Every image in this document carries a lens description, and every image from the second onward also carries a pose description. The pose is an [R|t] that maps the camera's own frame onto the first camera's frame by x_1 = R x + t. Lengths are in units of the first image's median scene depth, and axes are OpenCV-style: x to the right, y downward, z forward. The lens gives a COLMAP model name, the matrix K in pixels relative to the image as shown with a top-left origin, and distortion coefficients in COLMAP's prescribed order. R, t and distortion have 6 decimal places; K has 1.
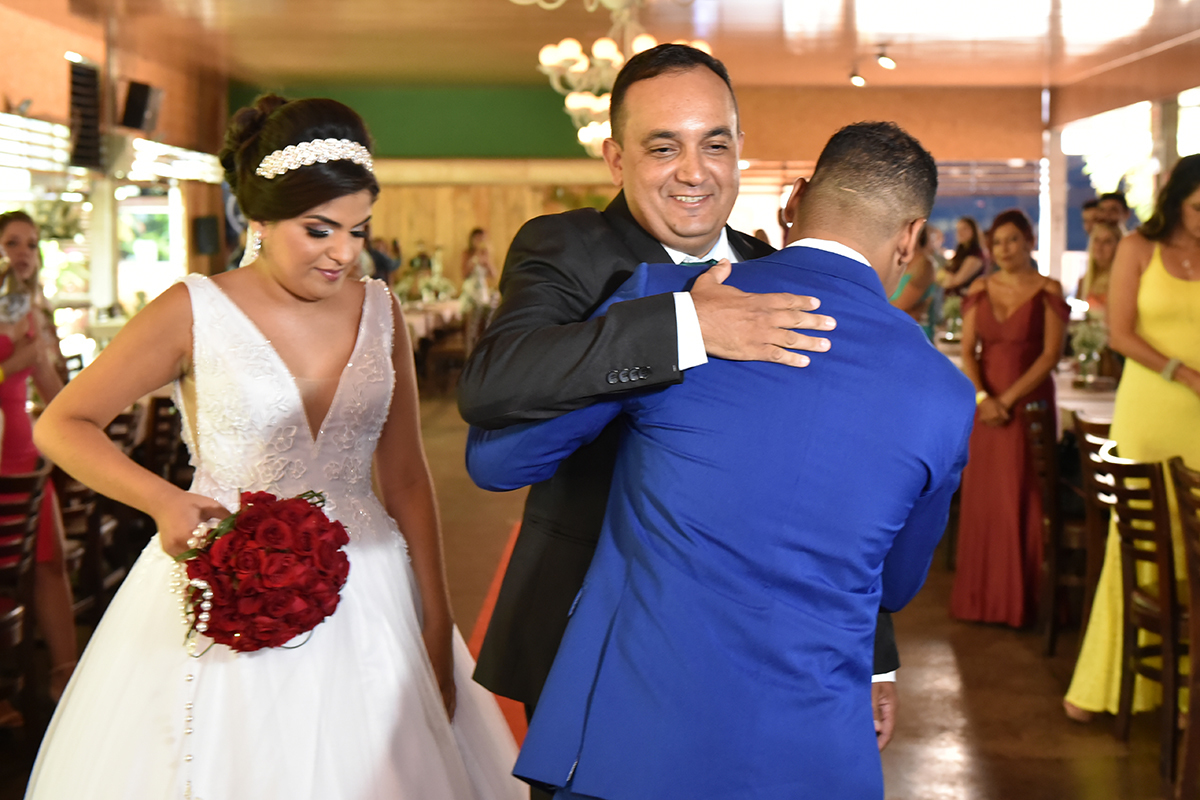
lens RADIAL K [[1752.0, 0, 706.4], [0, 1752.0, 326.1], [0, 0, 1]] dist [0.026536, 0.064404]
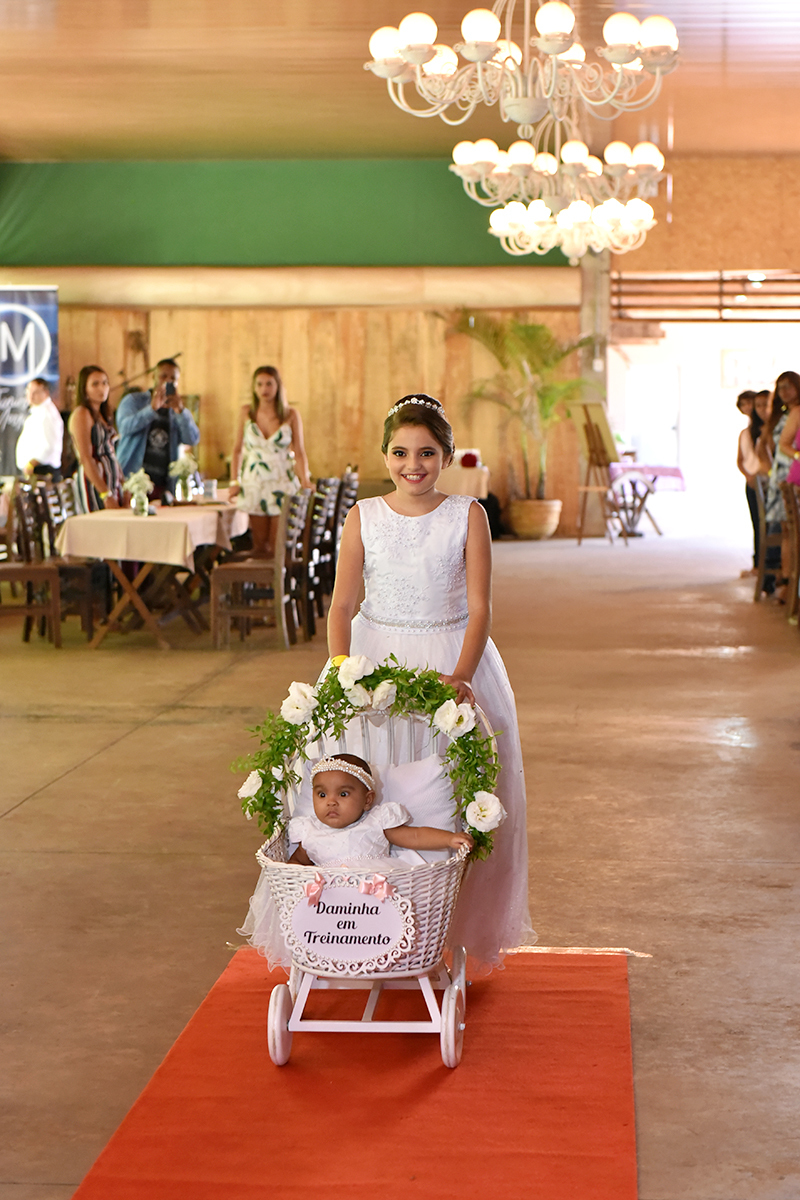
lens RADIAL K [[2449.8, 0, 400.0], [0, 2449.8, 600.0], [0, 0, 1]] dist [-0.030832, -0.073735]
pose [[0.992025, 0.014508, -0.125207, 0.005827], [-0.010289, 0.999359, 0.034278, -0.003043], [0.125624, -0.032716, 0.991538, 0.102658]]
